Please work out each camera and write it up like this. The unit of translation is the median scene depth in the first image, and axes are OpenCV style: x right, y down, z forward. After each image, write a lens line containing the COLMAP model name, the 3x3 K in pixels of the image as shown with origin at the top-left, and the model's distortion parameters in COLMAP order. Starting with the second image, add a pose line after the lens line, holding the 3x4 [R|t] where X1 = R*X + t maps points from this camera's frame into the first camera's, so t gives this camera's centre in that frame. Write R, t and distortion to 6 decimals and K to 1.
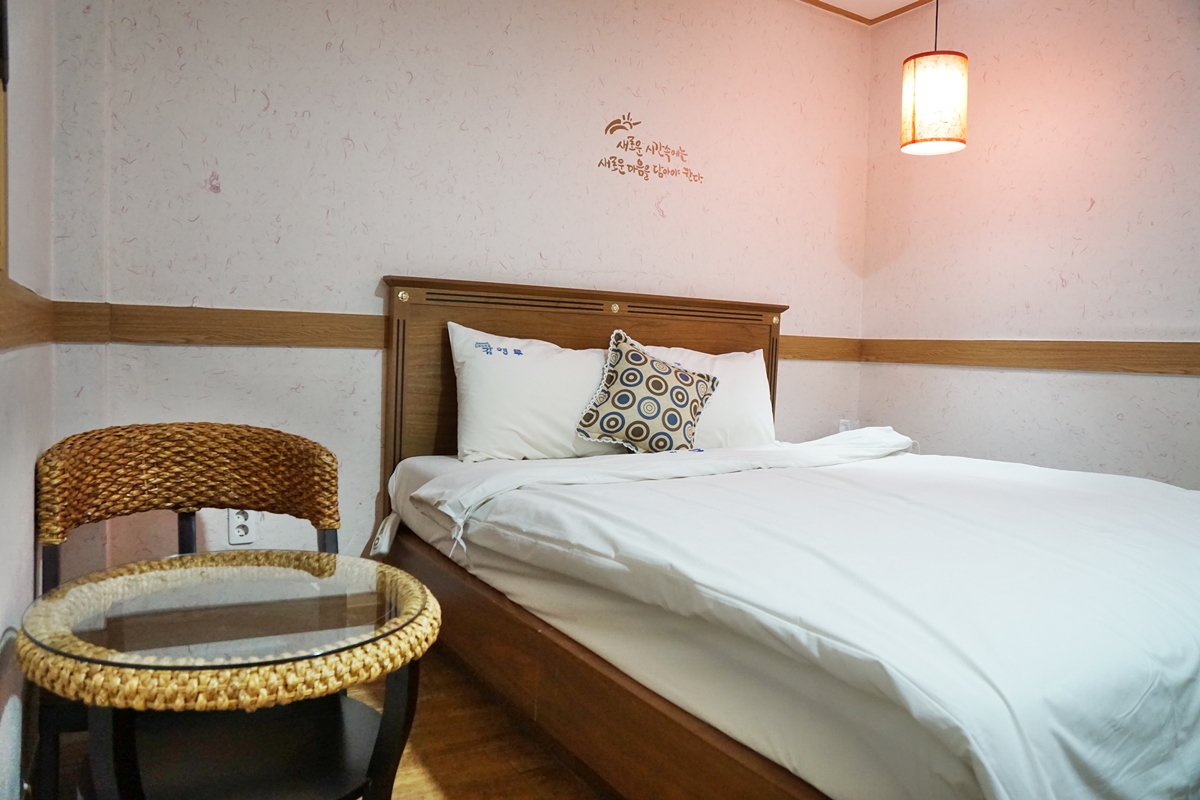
lens RADIAL K [[837.1, 0, 590.9], [0, 837.1, 392.3], [0, 0, 1]] dist [-0.141228, 0.116724]
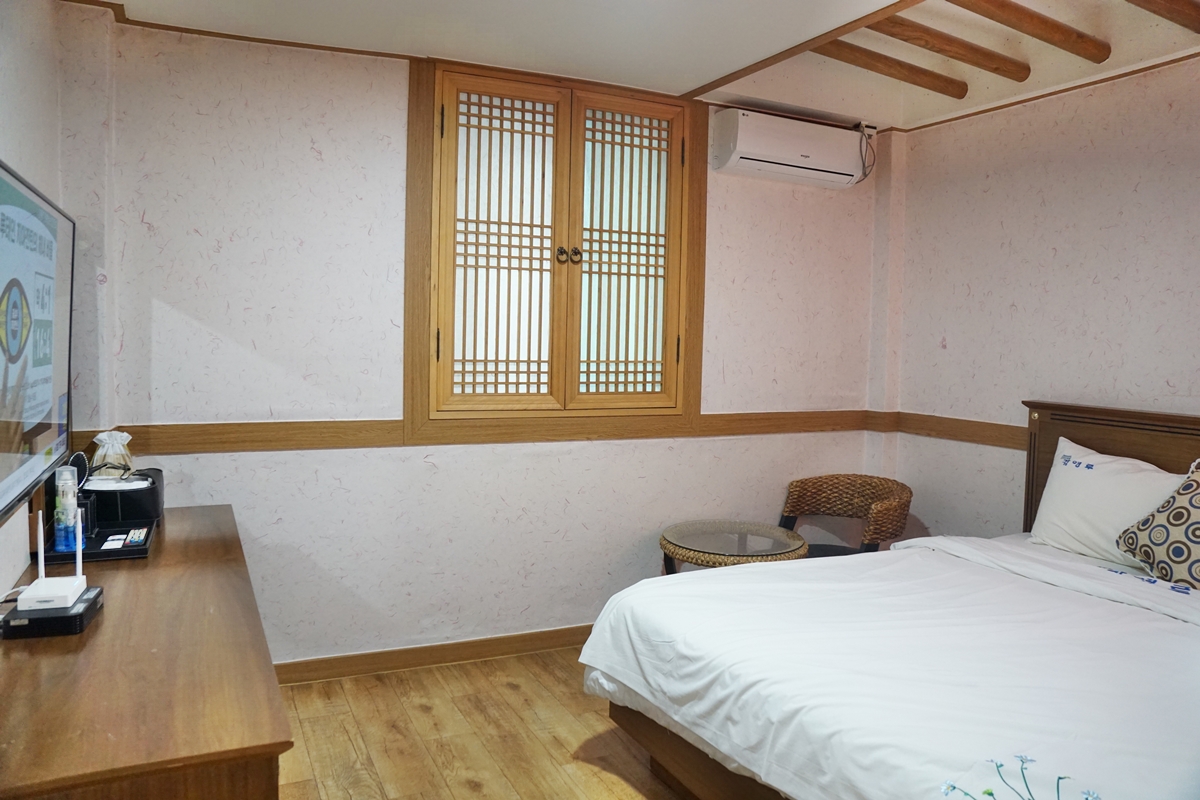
lens RADIAL K [[837.1, 0, 590.9], [0, 837.1, 392.3], [0, 0, 1]] dist [-0.141228, 0.116724]
pose [[-0.089514, 0.033898, -0.995409, 1.076828], [-0.081884, 0.995787, 0.041275, -0.136389], [0.992614, 0.085203, -0.086361, 0.347345]]
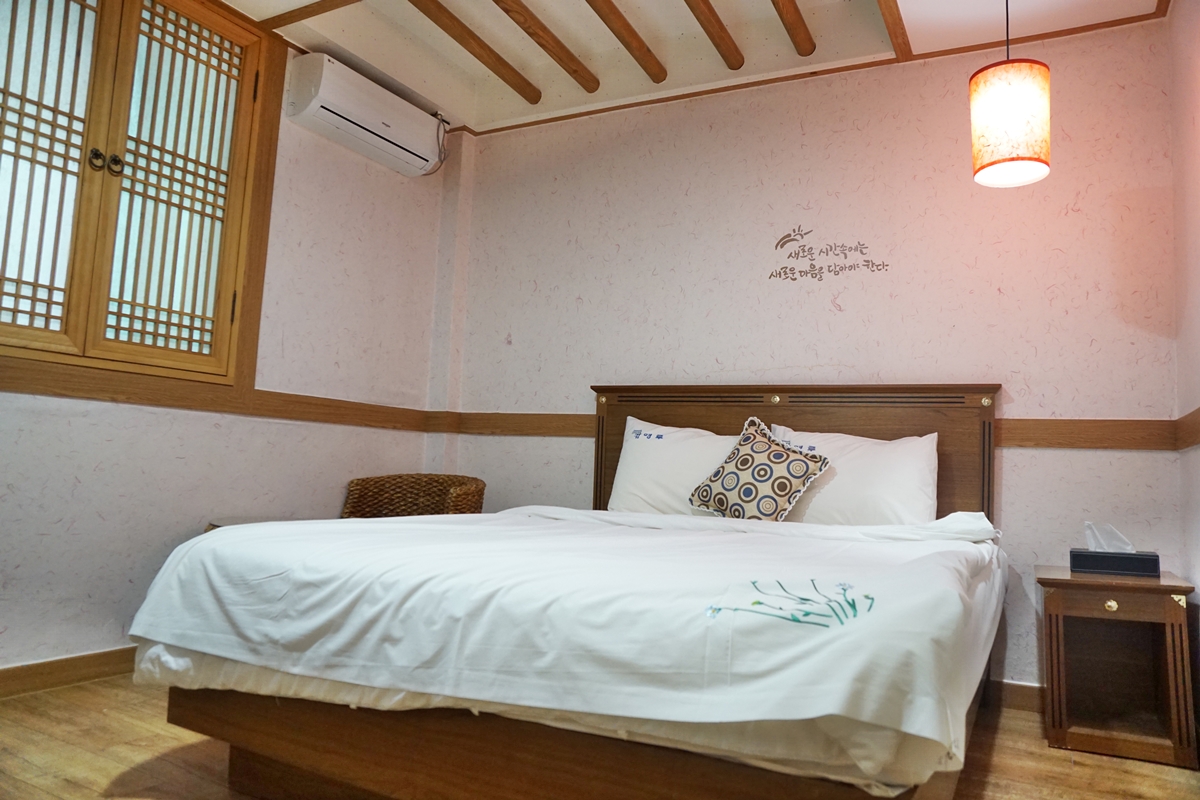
lens RADIAL K [[837.1, 0, 590.9], [0, 837.1, 392.3], [0, 0, 1]] dist [-0.141228, 0.116724]
pose [[0.500541, -0.088100, -0.861219, 0.911449], [-0.078446, 0.986100, -0.146467, 0.075914], [0.862152, 0.140872, 0.486672, 0.259570]]
